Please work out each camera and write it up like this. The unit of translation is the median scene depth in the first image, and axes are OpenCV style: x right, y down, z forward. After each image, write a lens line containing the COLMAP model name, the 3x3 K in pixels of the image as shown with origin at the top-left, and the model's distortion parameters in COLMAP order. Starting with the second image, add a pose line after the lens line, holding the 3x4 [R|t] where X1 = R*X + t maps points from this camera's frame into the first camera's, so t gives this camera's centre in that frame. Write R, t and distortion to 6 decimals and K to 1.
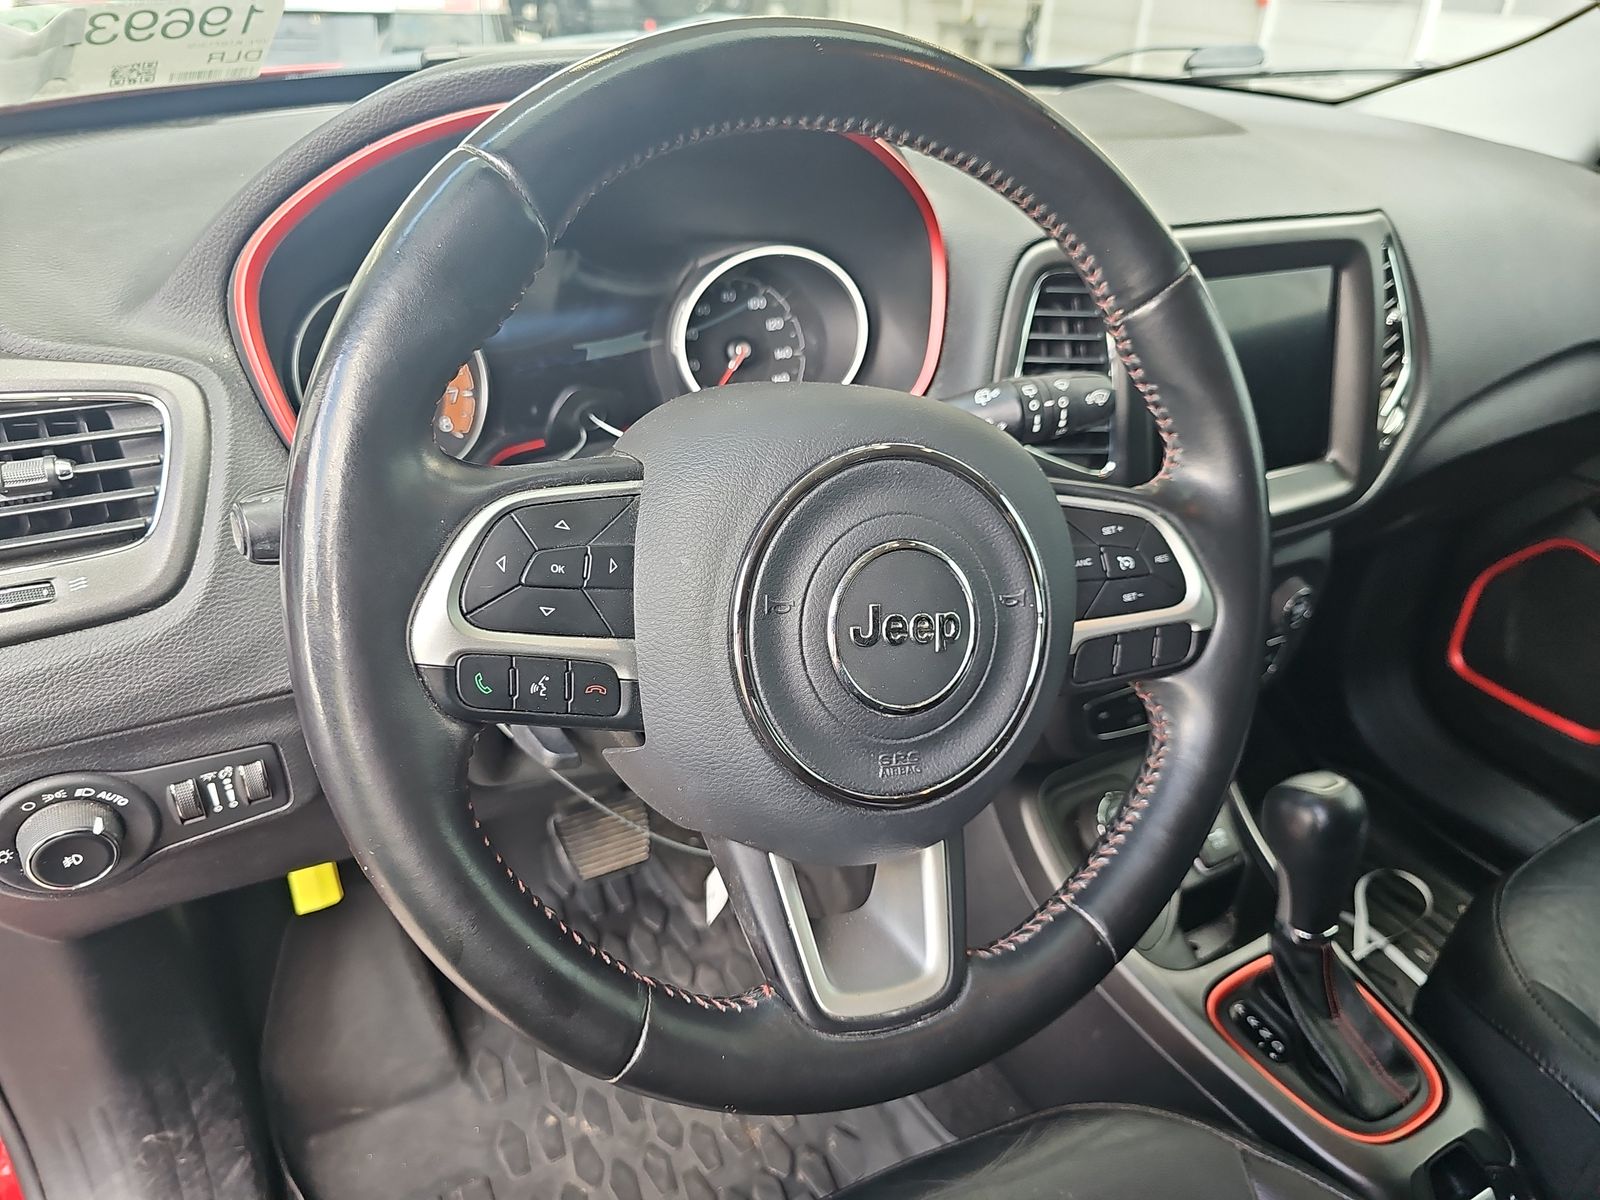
lens RADIAL K [[1057.3, 0, 793.4], [0, 1057.3, 631.4], [0, 0, 1]] dist [0.036897, -0.050425]
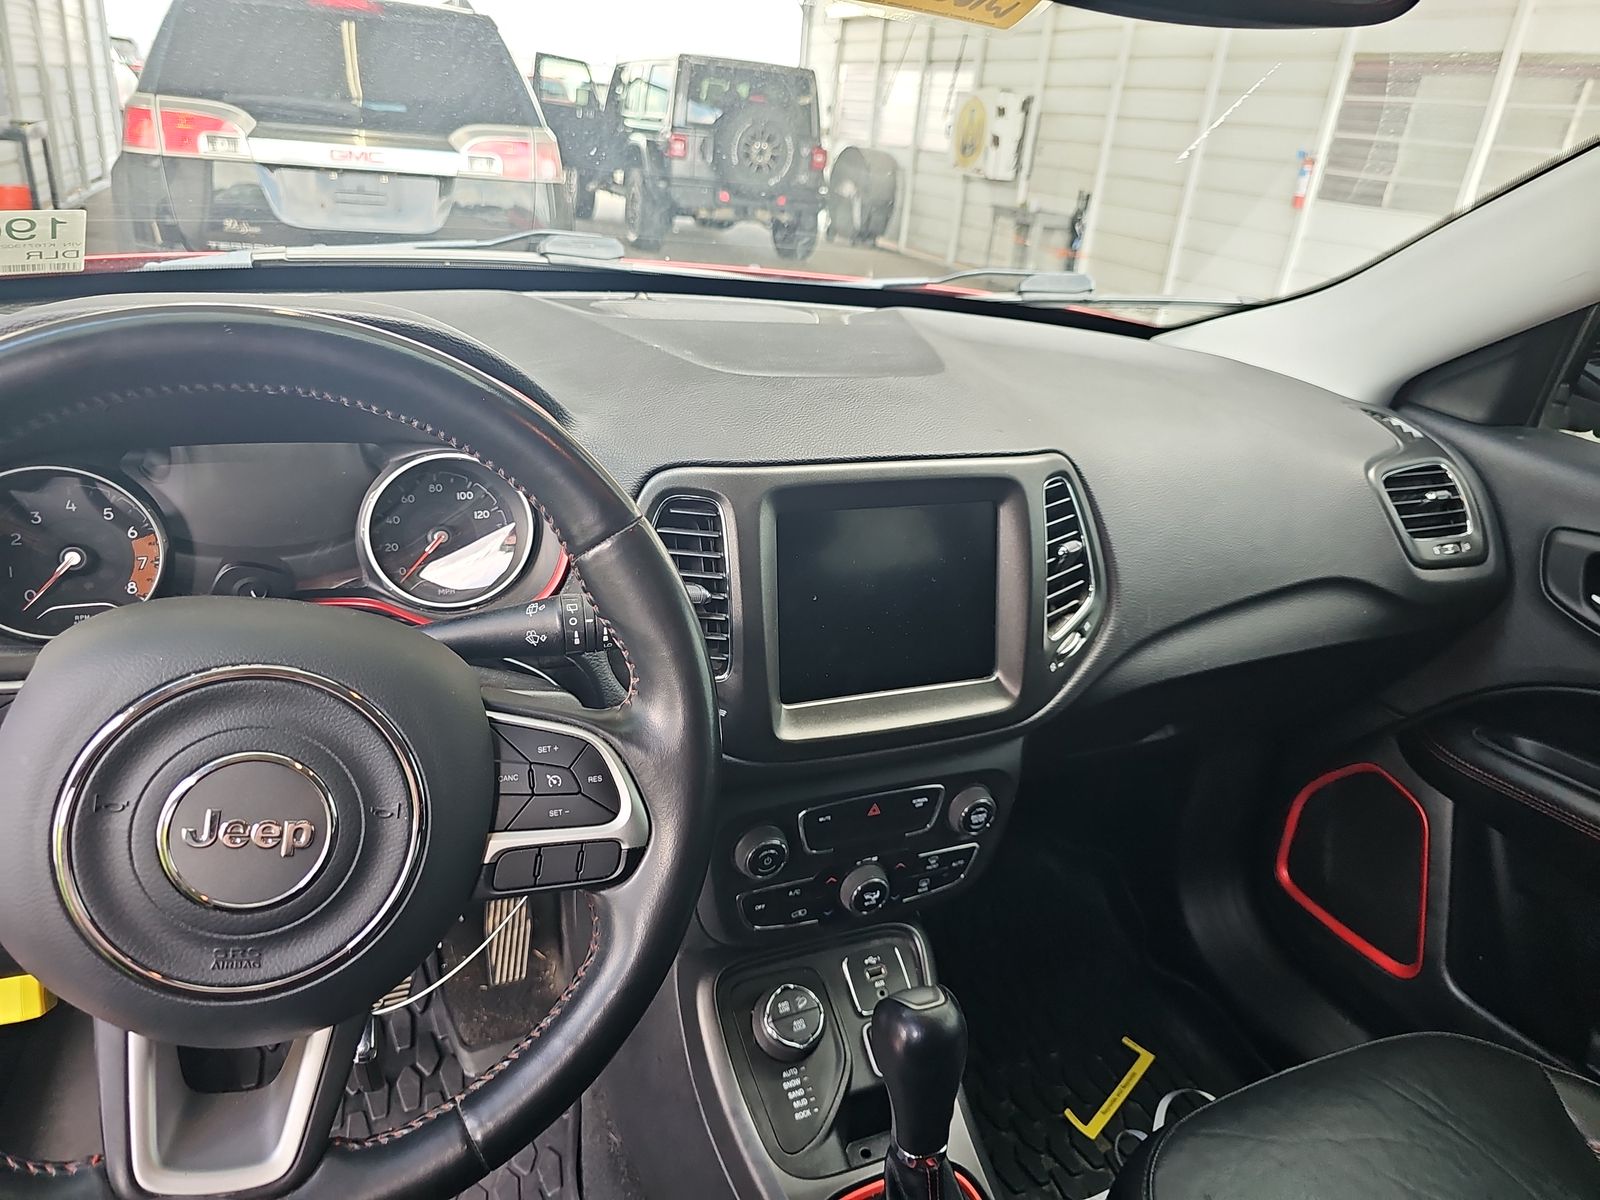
lens RADIAL K [[1057.3, 0, 793.4], [0, 1057.3, 631.4], [0, 0, 1]] dist [0.036897, -0.050425]
pose [[0.995135, 0.077529, -0.060783, 0.389188], [-0.084525, 0.988857, -0.122543, -0.066005], [0.050605, 0.127085, 0.990600, -0.050972]]
